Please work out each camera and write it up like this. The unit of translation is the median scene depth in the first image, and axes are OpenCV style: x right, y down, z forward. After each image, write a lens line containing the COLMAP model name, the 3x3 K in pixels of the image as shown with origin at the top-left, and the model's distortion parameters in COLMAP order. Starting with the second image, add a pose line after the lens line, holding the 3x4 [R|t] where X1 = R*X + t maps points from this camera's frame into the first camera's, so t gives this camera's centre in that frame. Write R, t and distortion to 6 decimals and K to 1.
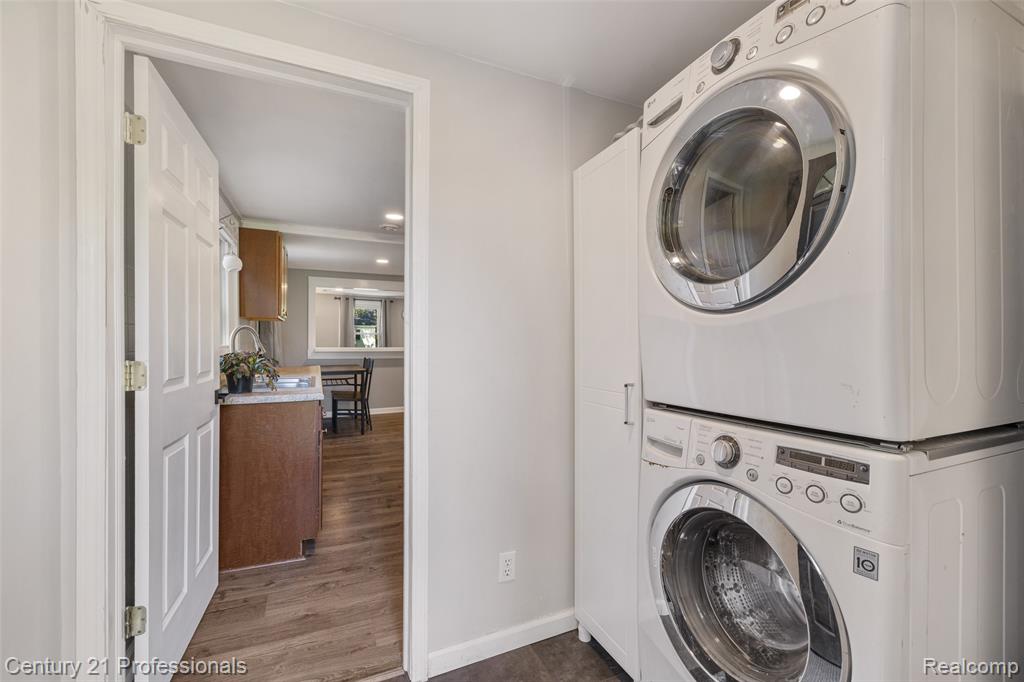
lens RADIAL K [[438.6, 0, 510.3], [0, 438.6, 337.0], [0, 0, 1]] dist [0.000958, 0.000083]
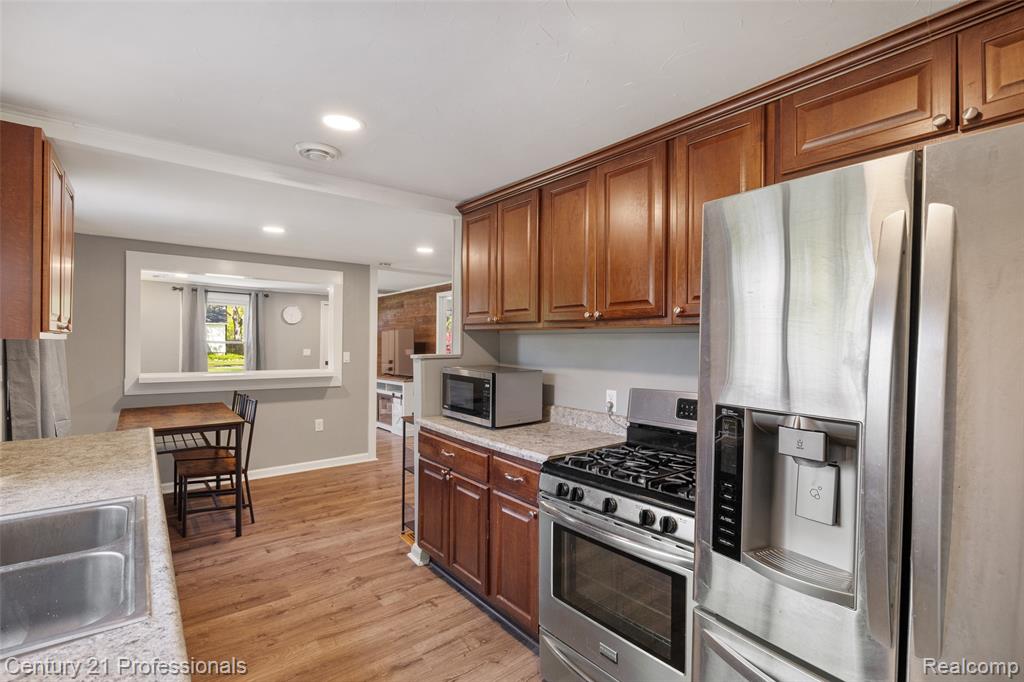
lens RADIAL K [[482.5, 0, 512.0], [0, 482.5, 341.0], [0, 0, 1]] dist [-0.002660, 0.000061]
pose [[0.970592, 0.003145, 0.240708, -0.121057], [-0.005364, 0.999949, 0.008564, -0.028230], [-0.240669, -0.009603, 0.970560, 0.265307]]
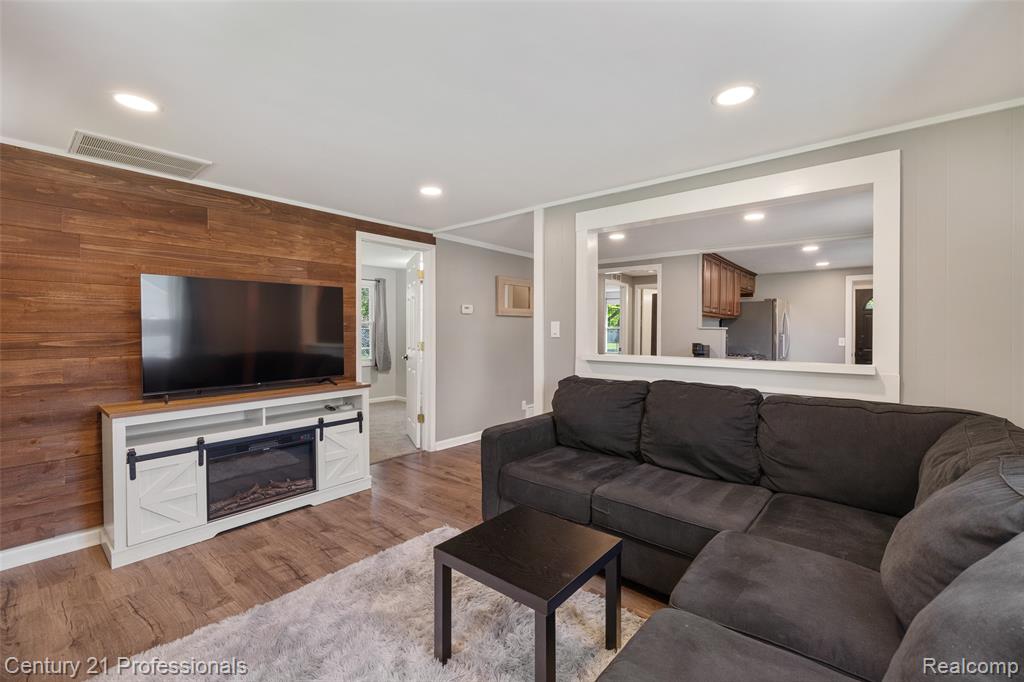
lens RADIAL K [[438.6, 0, 510.3], [0, 438.6, 337.0], [0, 0, 1]] dist [0.000958, 0.000083]
pose [[-0.440300, -0.018967, 0.897650, -0.643490], [-0.018864, 0.999752, 0.011872, 0.004873], [-0.897653, -0.011706, -0.440548, 1.454516]]
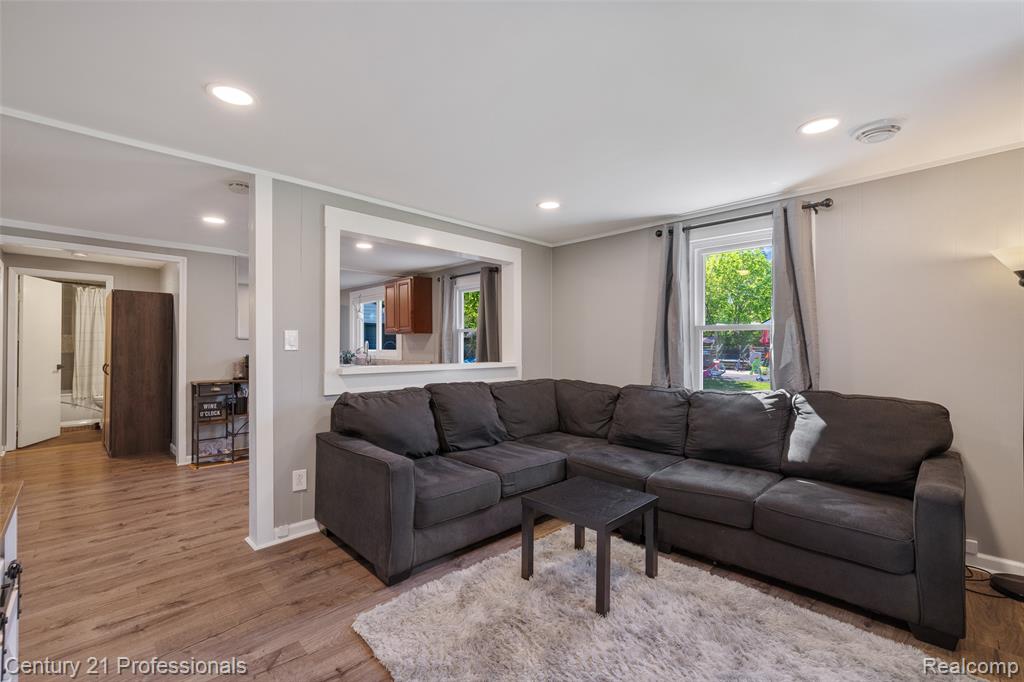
lens RADIAL K [[444.1, 0, 515.3], [0, 444.1, 342.9], [0, 0, 1]] dist [0.000082, 0.000042]
pose [[-0.930511, -0.011525, -0.366084, -0.250527], [-0.005068, 0.999814, -0.018593, 0.010460], [0.366230, -0.015446, -0.930396, 1.635763]]
